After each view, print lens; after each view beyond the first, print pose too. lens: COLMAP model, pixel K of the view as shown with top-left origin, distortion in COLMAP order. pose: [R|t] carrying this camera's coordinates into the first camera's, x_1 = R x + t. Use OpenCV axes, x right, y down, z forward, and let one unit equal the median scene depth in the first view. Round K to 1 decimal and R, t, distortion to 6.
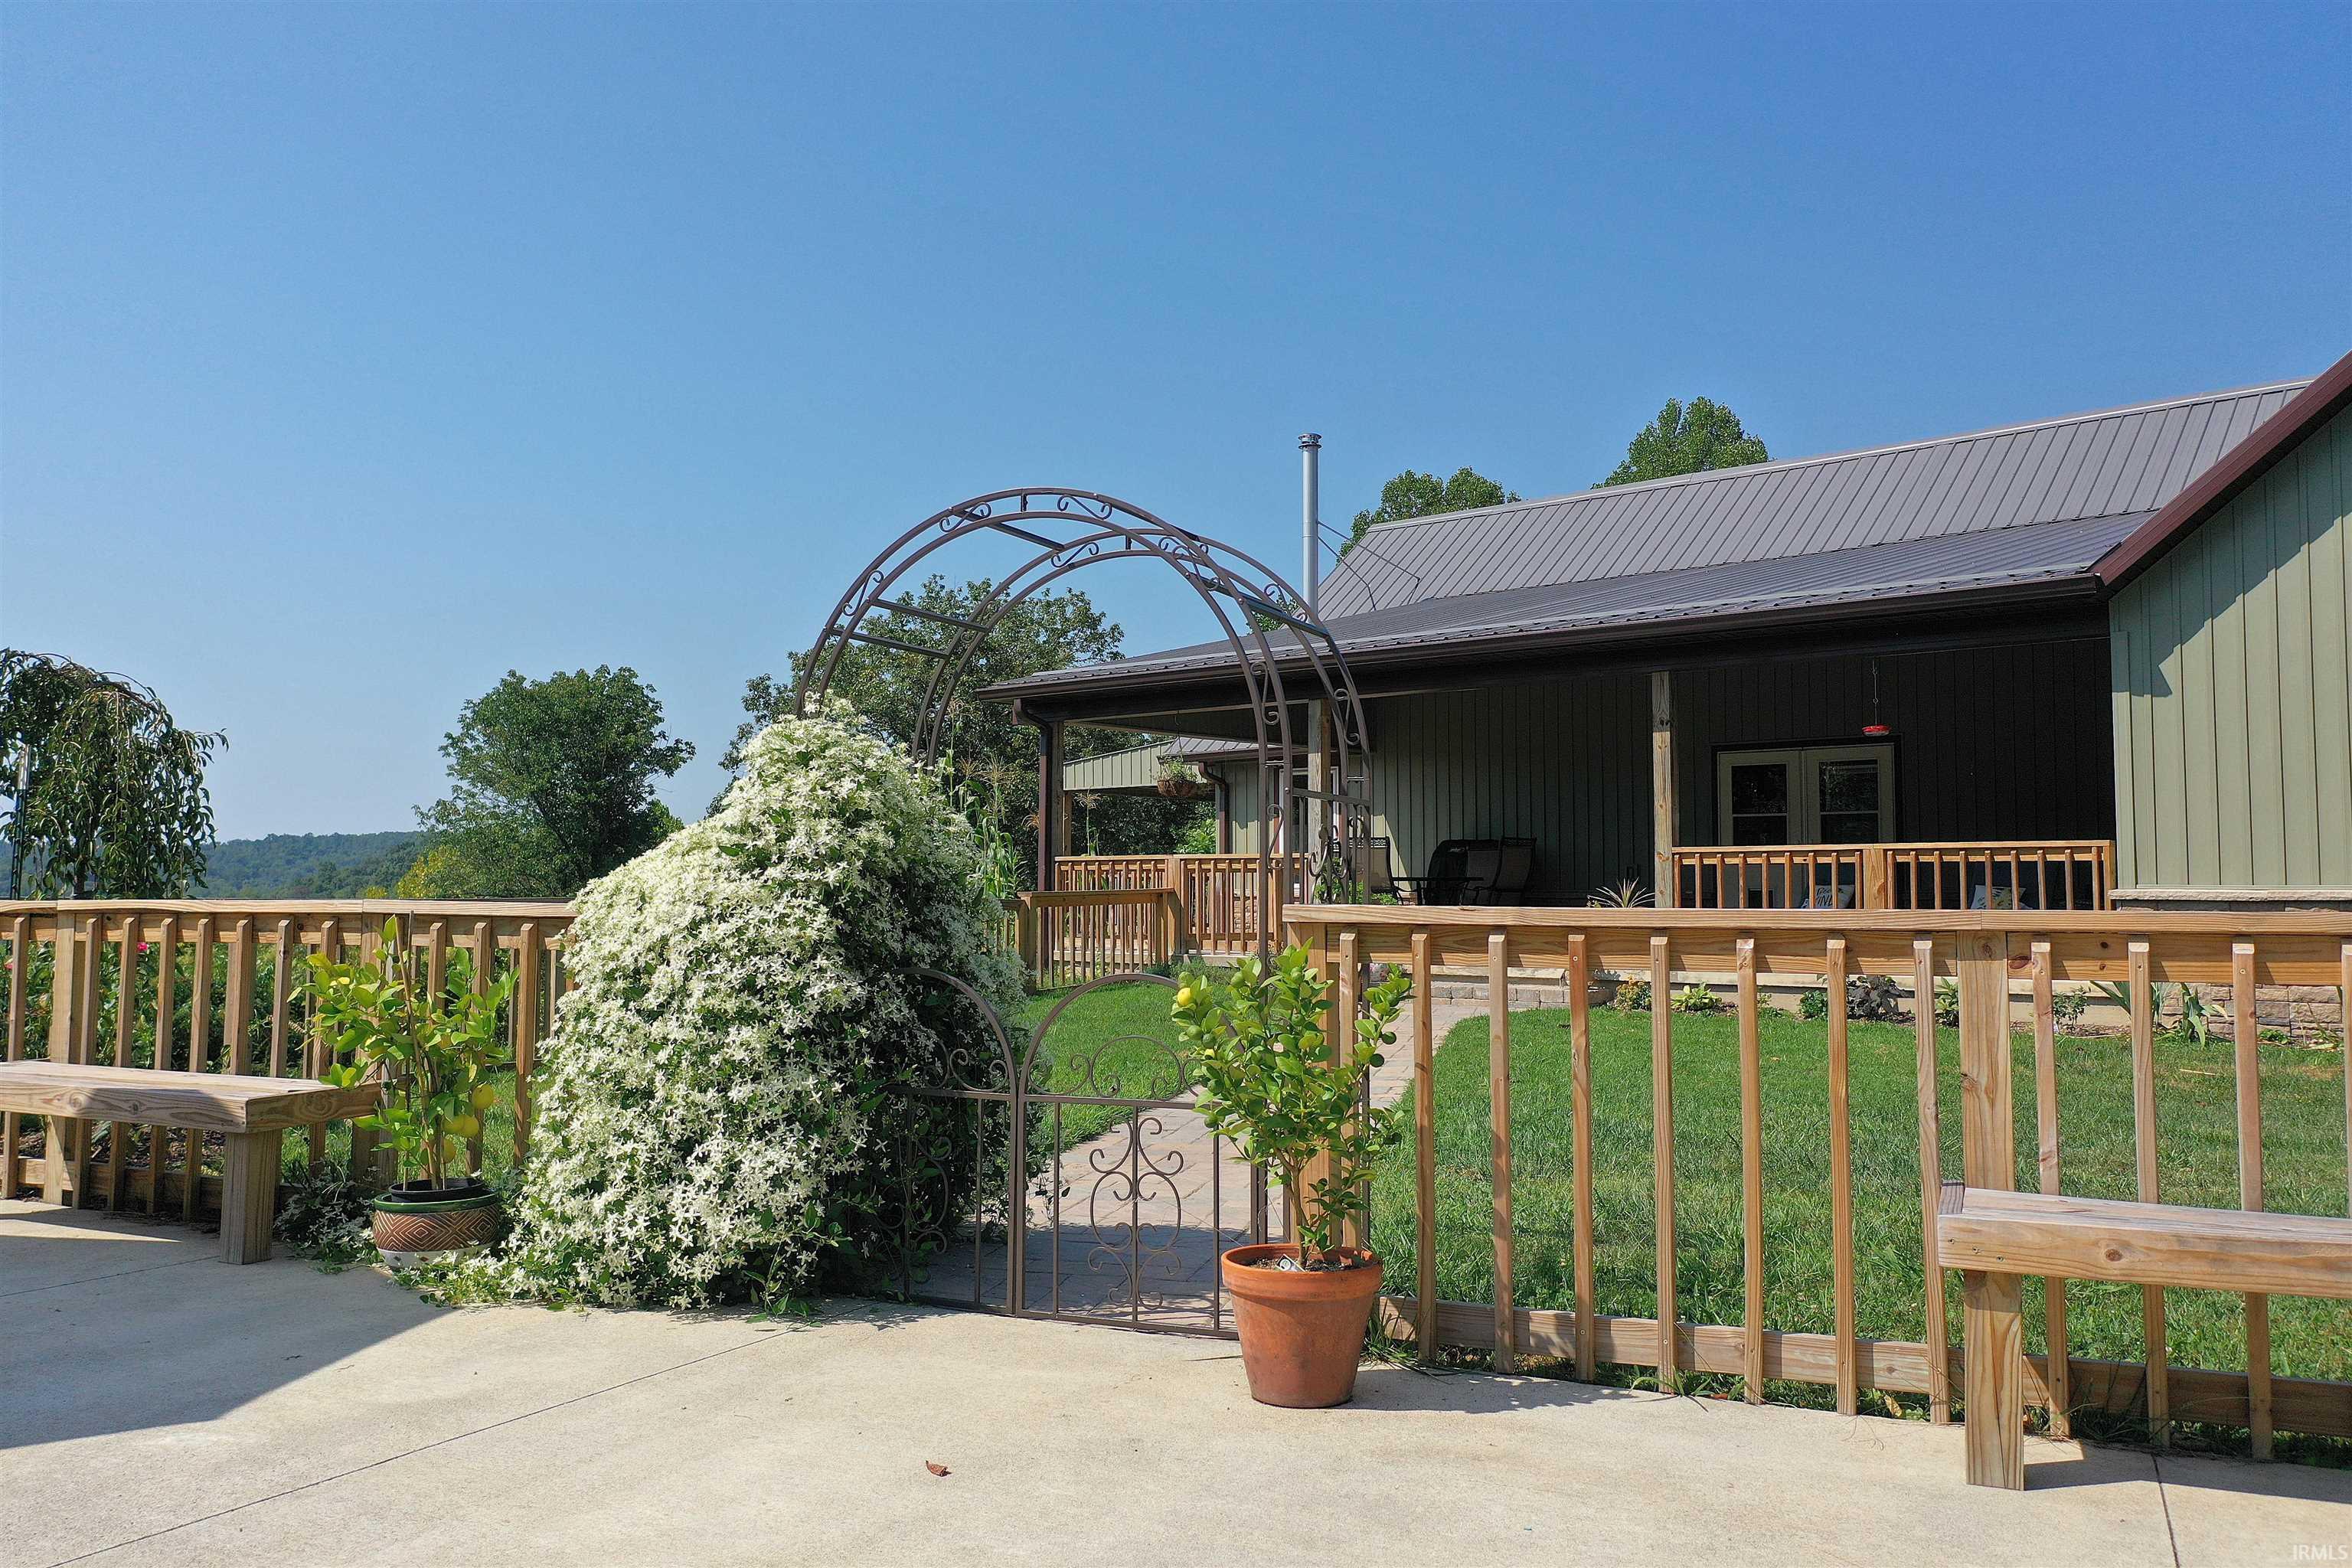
lens RADIAL K [[1843.9, 0, 1176.0], [0, 1843.9, 784.0], [0, 0, 1]] dist [-0.003859, -0.002309]
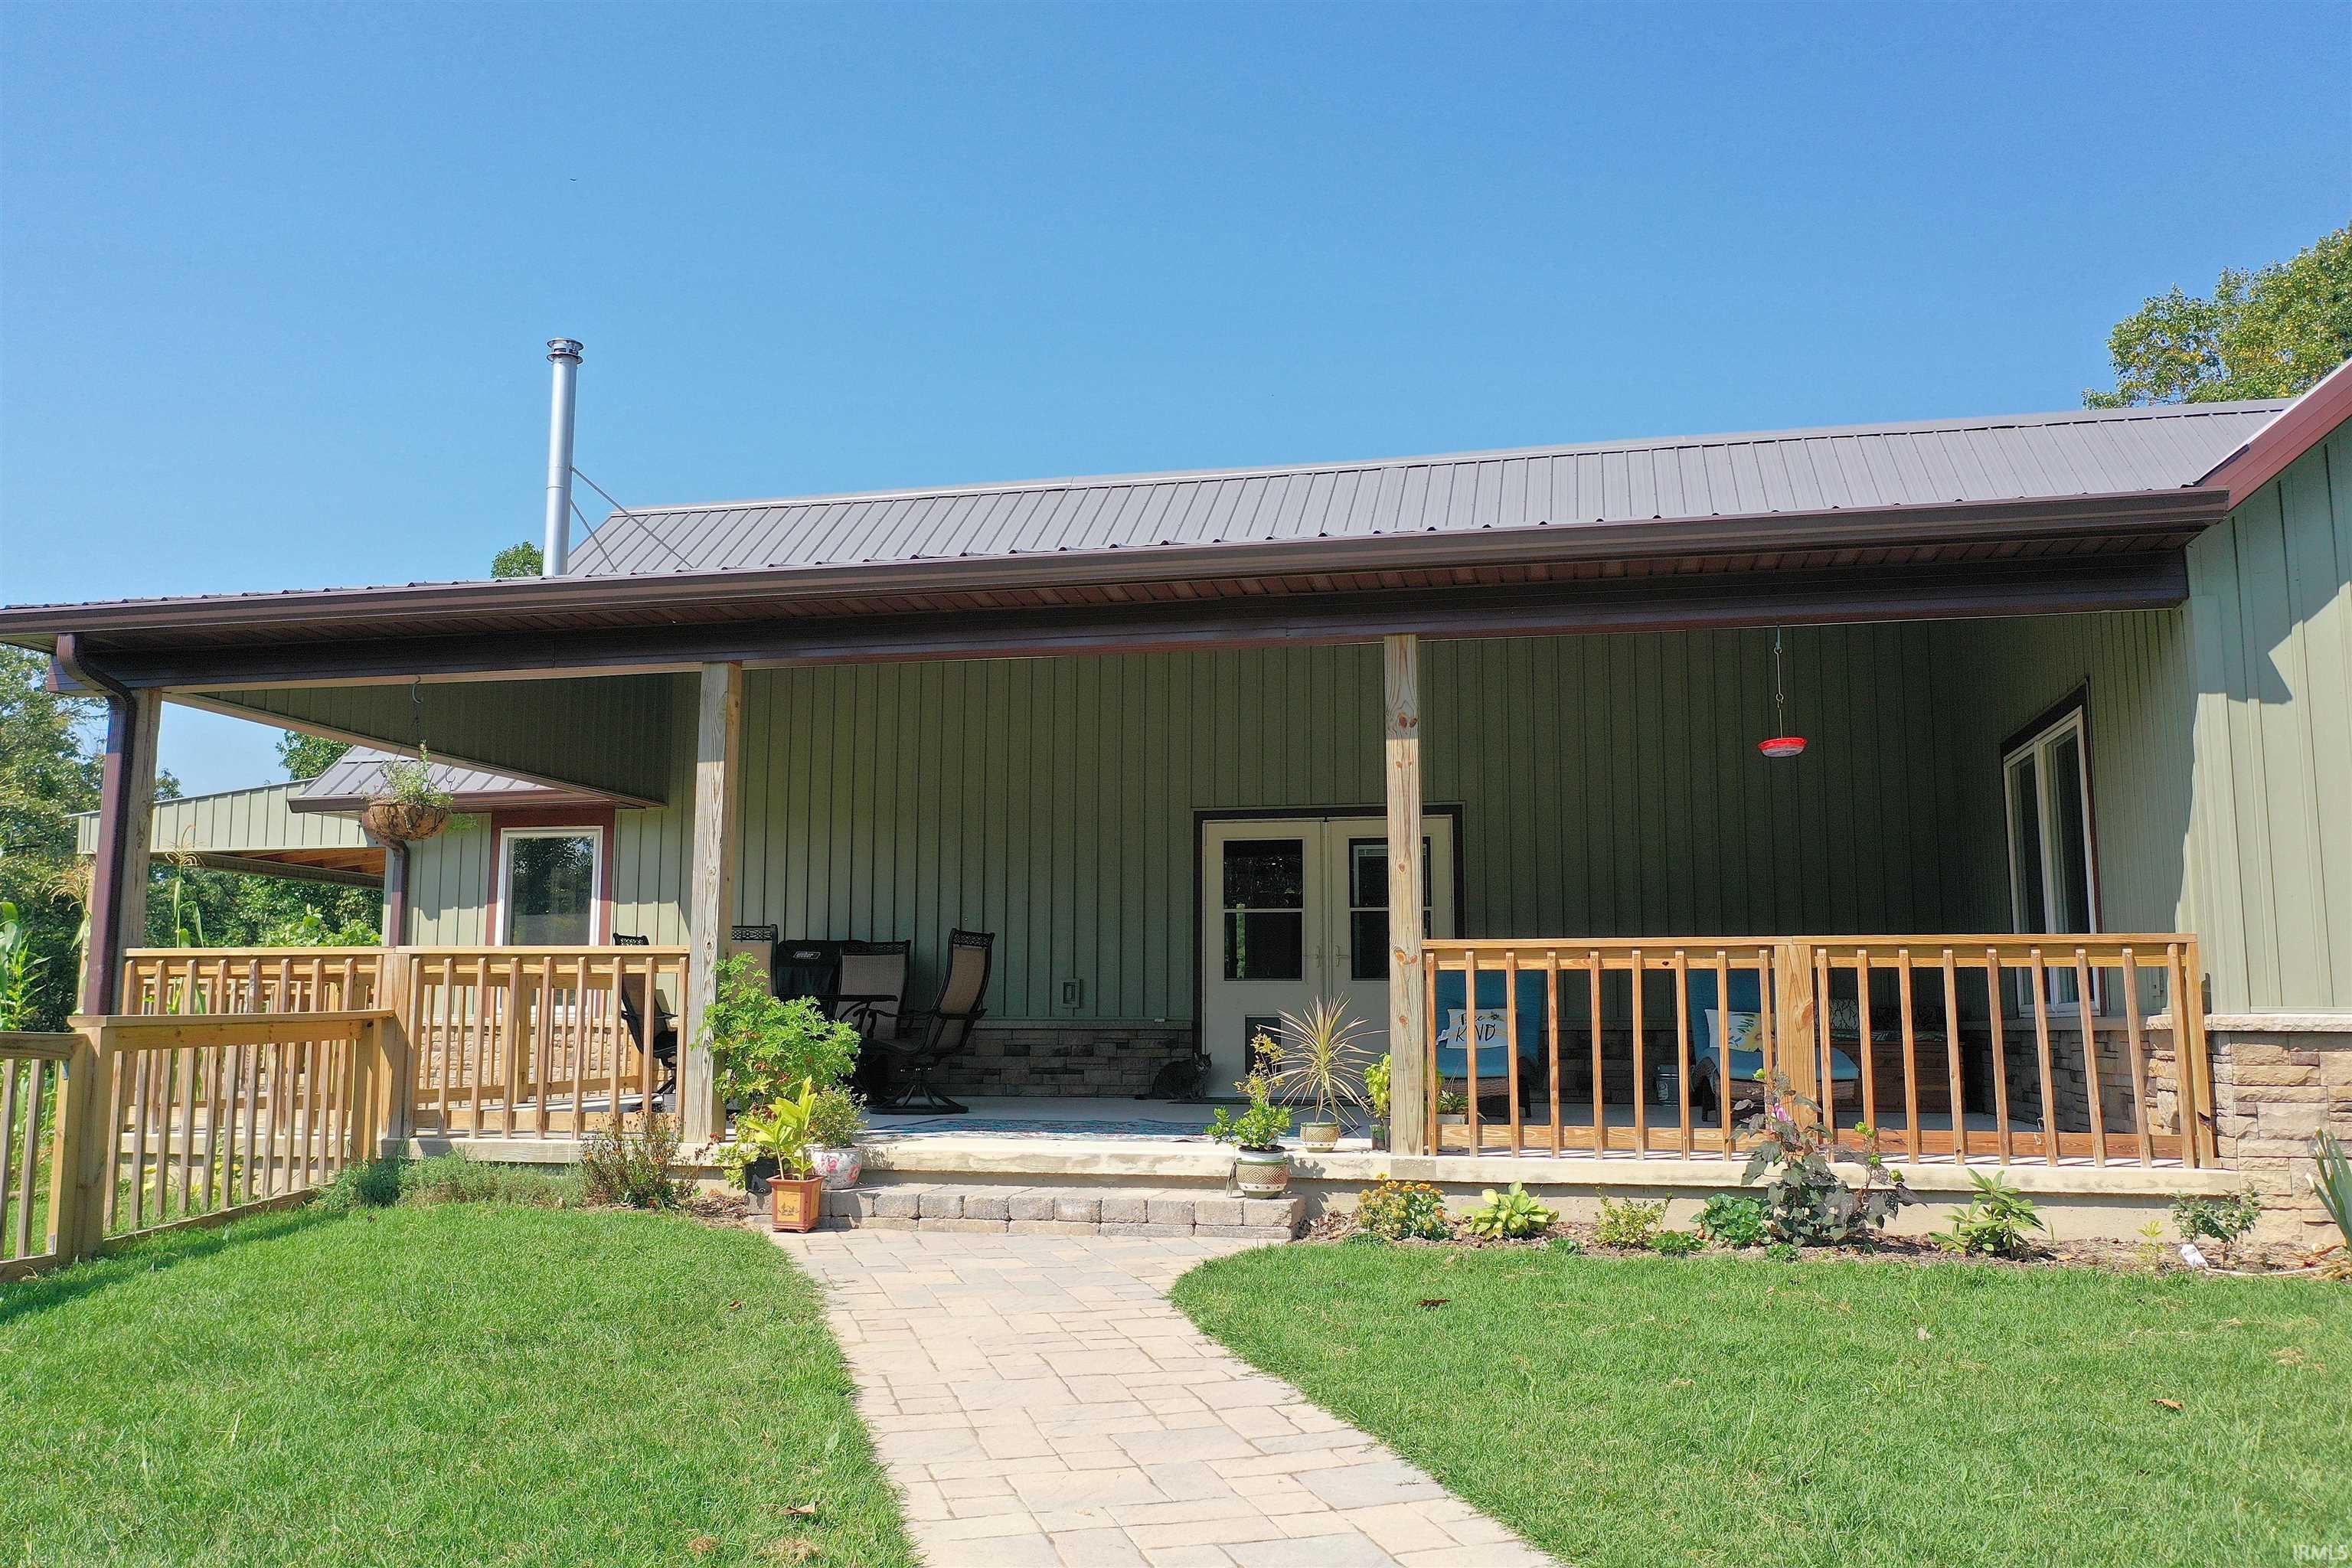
lens RADIAL K [[1846.7, 0, 1176.0], [0, 1846.7, 784.0], [0, 0, 1]] dist [-0.005412, -0.009395]
pose [[0.878819, 0.062020, 0.473107, -0.068073], [-0.028771, 0.996600, -0.077202, 0.031198], [-0.476287, 0.054235, 0.877616, 0.508865]]
